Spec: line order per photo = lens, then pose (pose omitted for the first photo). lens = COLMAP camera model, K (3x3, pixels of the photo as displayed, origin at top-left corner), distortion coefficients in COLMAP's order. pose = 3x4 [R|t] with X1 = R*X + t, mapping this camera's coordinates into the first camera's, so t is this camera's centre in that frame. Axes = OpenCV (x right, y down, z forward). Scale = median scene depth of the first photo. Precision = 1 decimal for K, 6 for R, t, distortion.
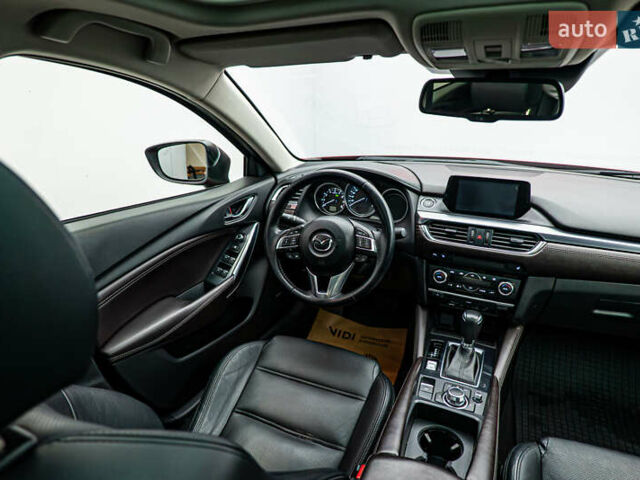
lens RADIAL K [[407.3, 0, 317.9], [0, 407.3, 238.9], [0, 0, 1]] dist [0.005575, 0.004165]
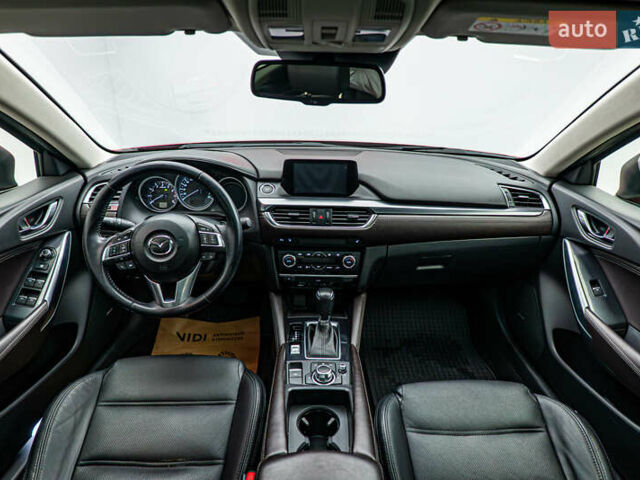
lens RADIAL K [[407.3, 0, 320.6], [0, 407.3, 239.9], [0, 0, 1]] dist [0.005575, 0.004165]
pose [[0.901980, -0.146178, 0.406281, -0.032554], [0.130127, 0.989229, 0.067026, -0.016193], [-0.411703, -0.007588, 0.911287, 0.051951]]
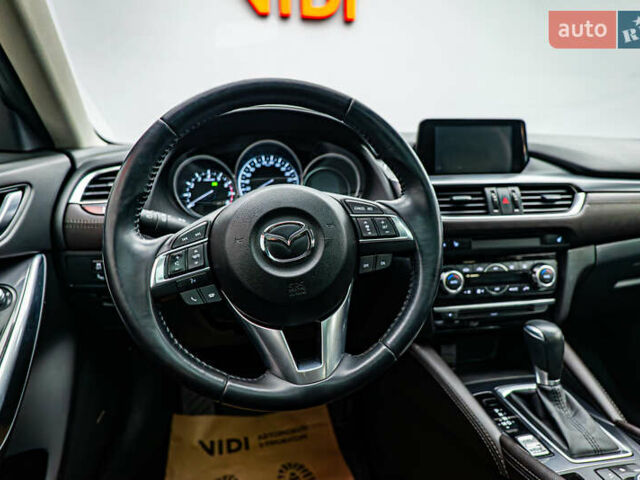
lens RADIAL K [[407.3, 0, 318.7], [0, 407.3, 241.6], [0, 0, 1]] dist [0.005575, 0.004165]
pose [[0.814631, -0.121675, 0.567073, -0.185797], [0.205641, 0.974819, -0.086252, 0.048224], [-0.542299, 0.186877, 0.819139, 0.626660]]
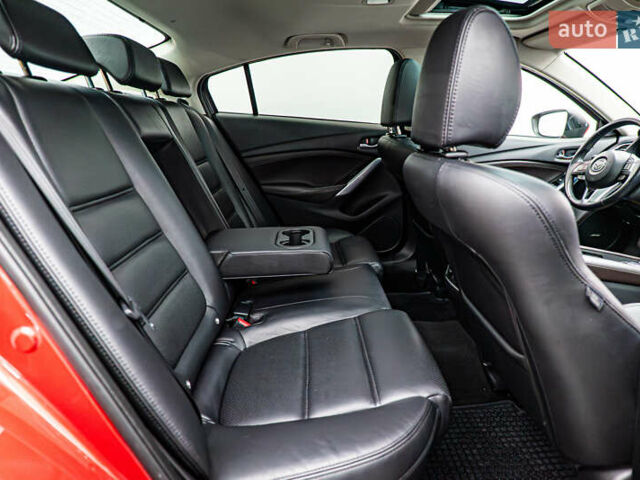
lens RADIAL K [[407.3, 0, 319.6], [0, 407.3, 239.7], [0, 0, 1]] dist [0.005575, 0.004165]
pose [[0.451598, 0.220438, -0.864561, 0.813159], [-0.266472, 0.958096, 0.105097, 0.347868], [0.851500, 0.182919, 0.491415, -0.433049]]
